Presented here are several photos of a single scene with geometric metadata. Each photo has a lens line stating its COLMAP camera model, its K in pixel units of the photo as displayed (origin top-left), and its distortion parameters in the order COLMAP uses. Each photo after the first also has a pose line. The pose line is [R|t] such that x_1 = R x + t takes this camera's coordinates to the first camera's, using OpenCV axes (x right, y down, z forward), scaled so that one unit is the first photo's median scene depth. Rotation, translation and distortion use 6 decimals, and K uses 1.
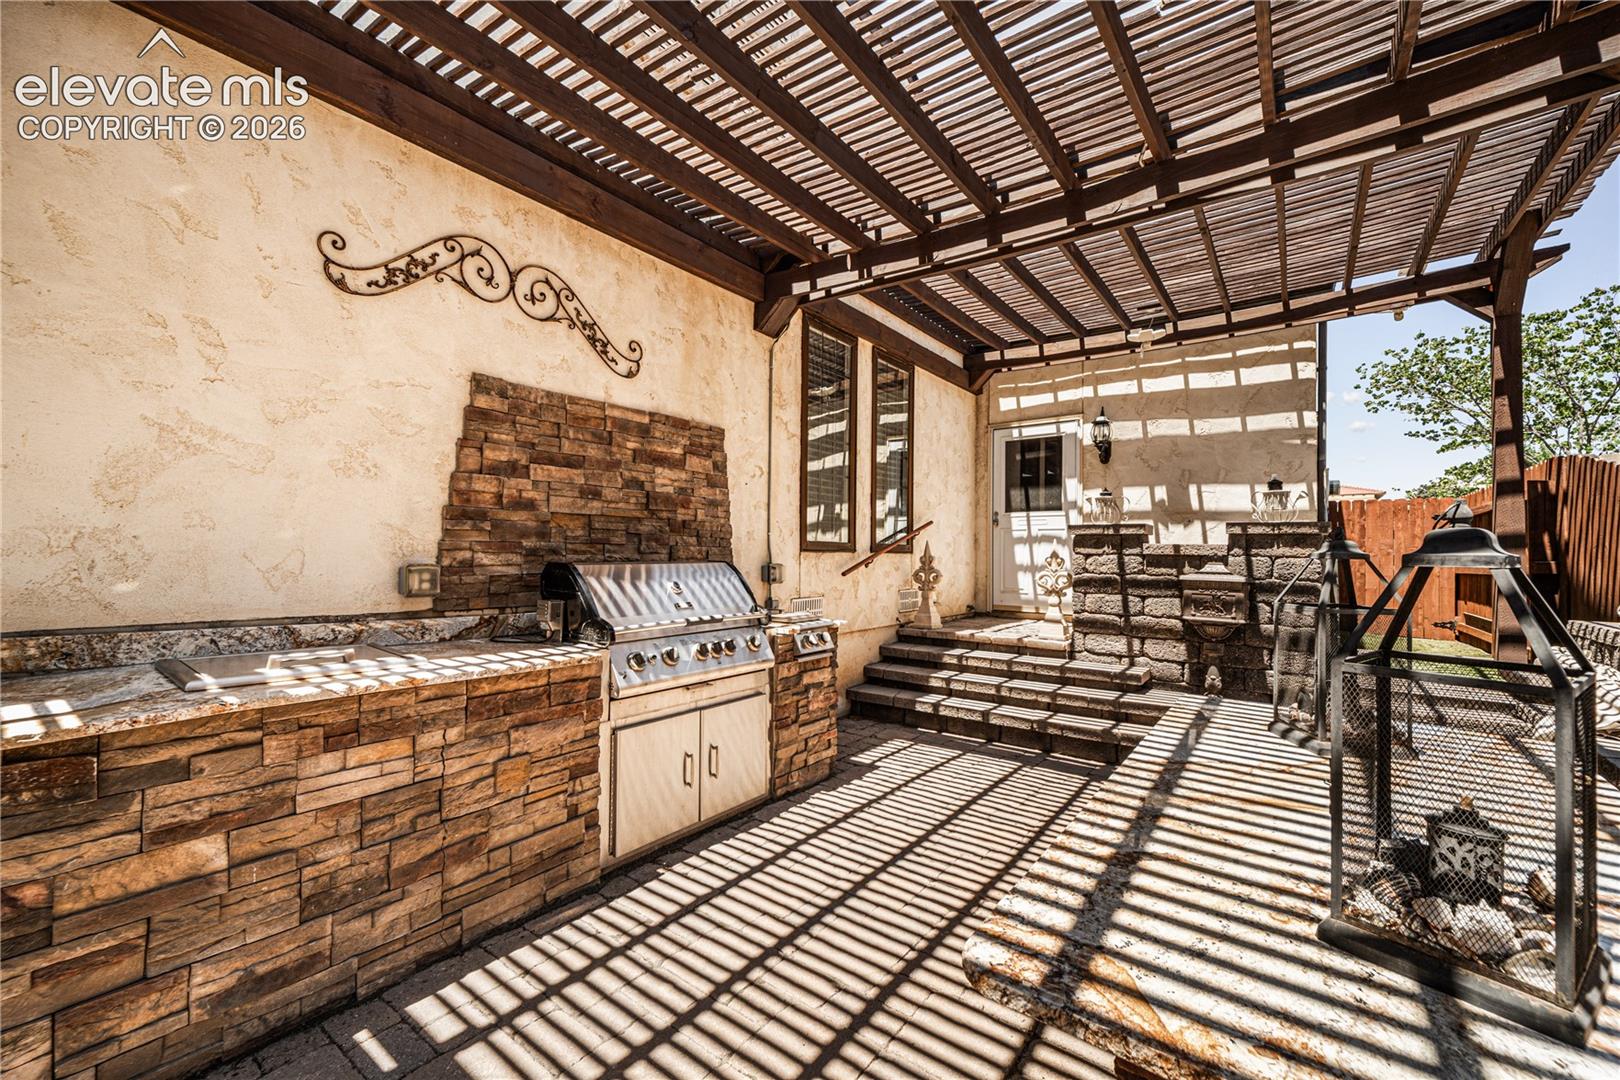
lens RADIAL K [[653.8, 0, 802.7], [0, 653.8, 544.5], [0, 0, 1]] dist [-0.003027, -0.000137]
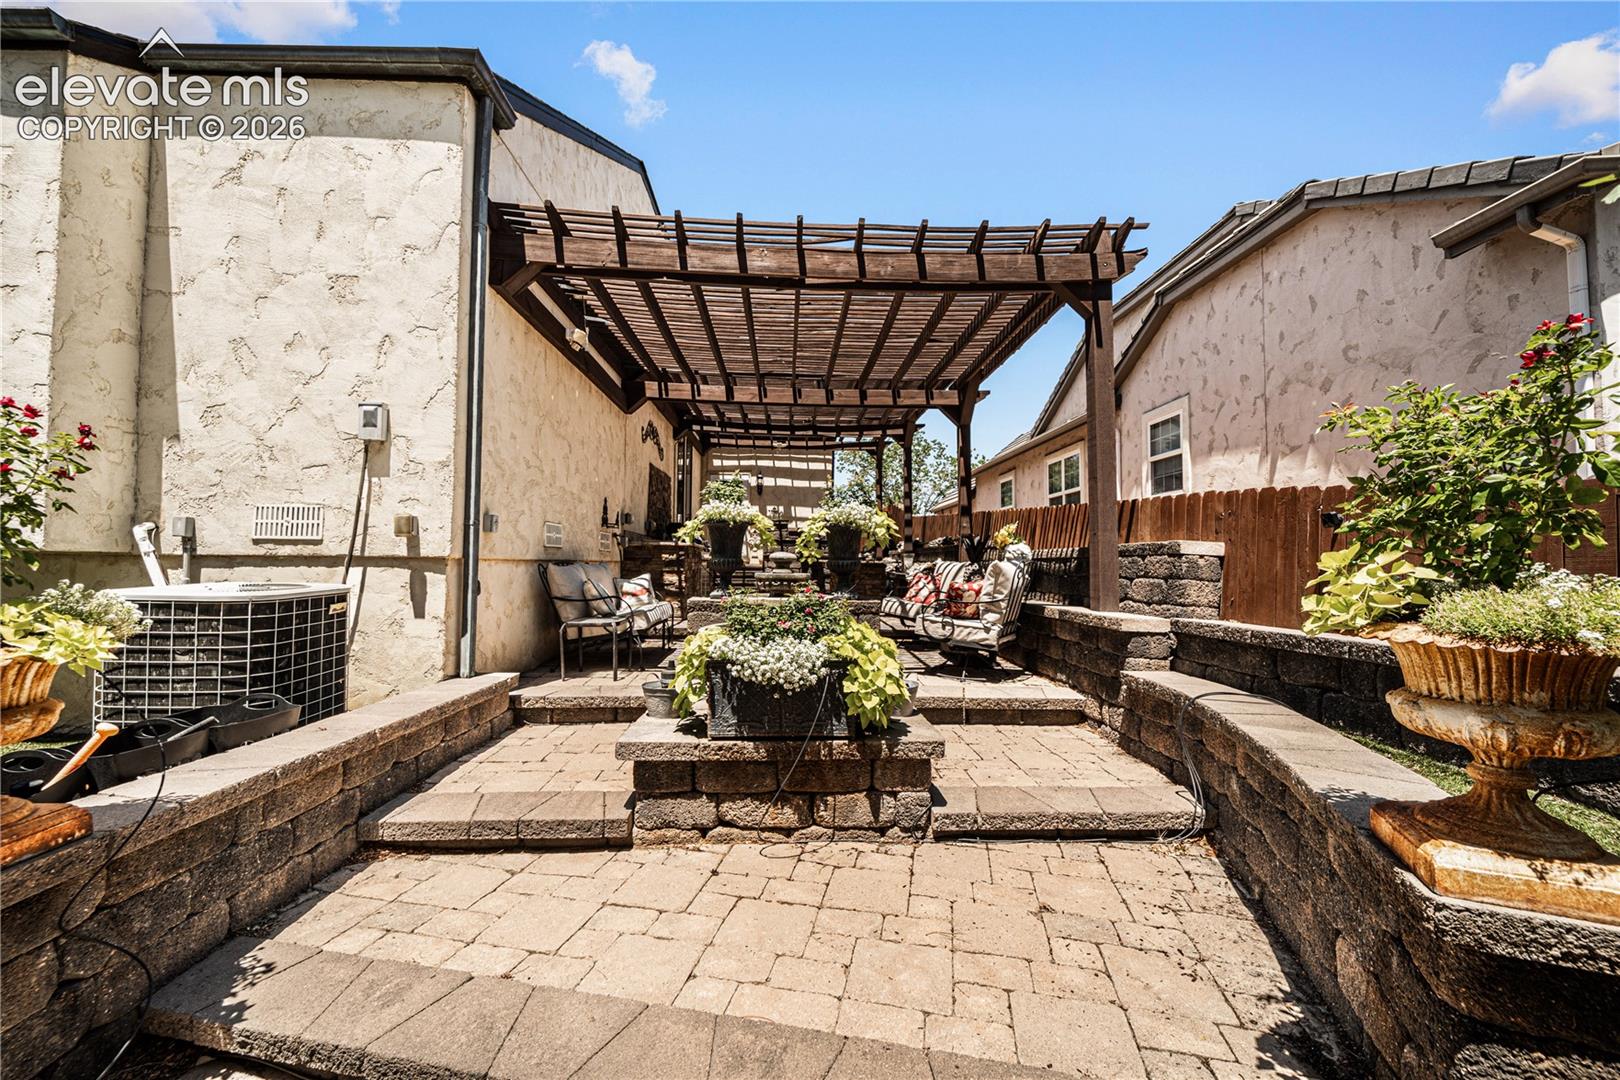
lens RADIAL K [[653.8, 0, 813.1], [0, 653.8, 537.7], [0, 0, 1]] dist [-0.003027, -0.000137]
pose [[0.764206, 0.018818, 0.644698, -1.649959], [-0.009223, 0.999791, -0.018251, 0.129492], [-0.644907, 0.008001, 0.764220, -1.666410]]
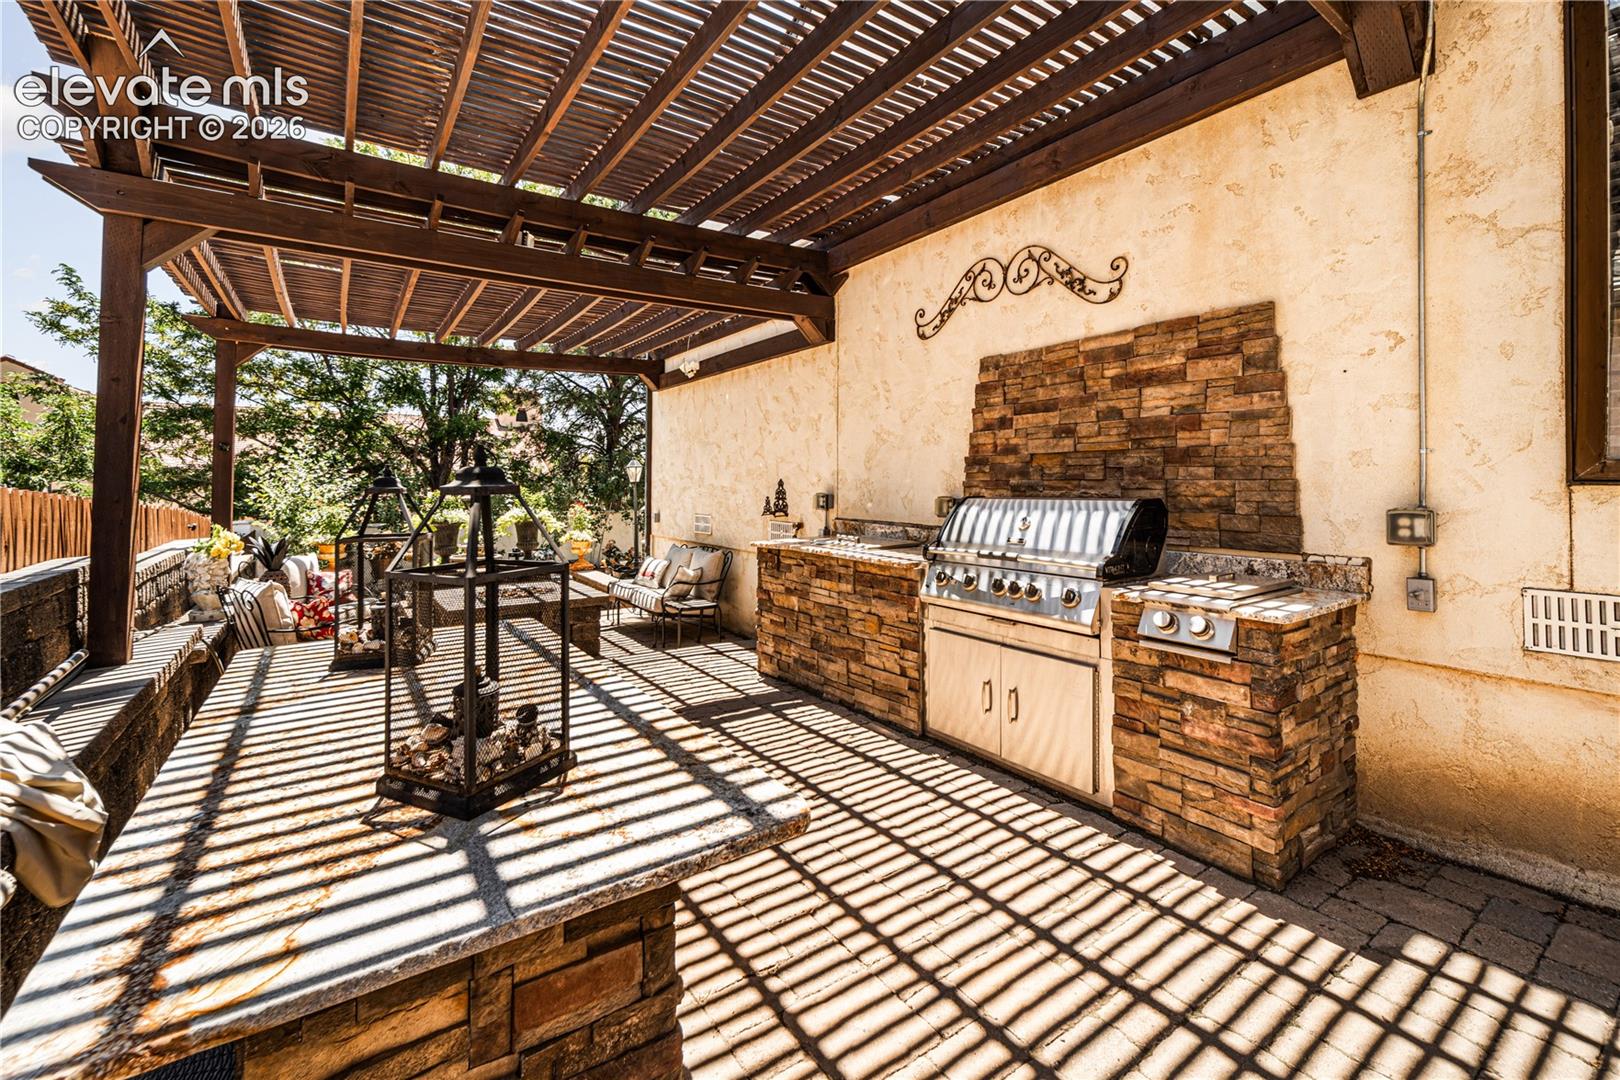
lens RADIAL K [[653.8, 0, 783.0], [0, 653.8, 475.3], [0, 0, 1]] dist [-0.003027, -0.000137]
pose [[-0.320322, -0.021342, -0.947068, 0.779267], [0.013467, 0.999543, -0.027080, 0.012924], [0.947213, -0.021428, -0.319888, 0.868974]]
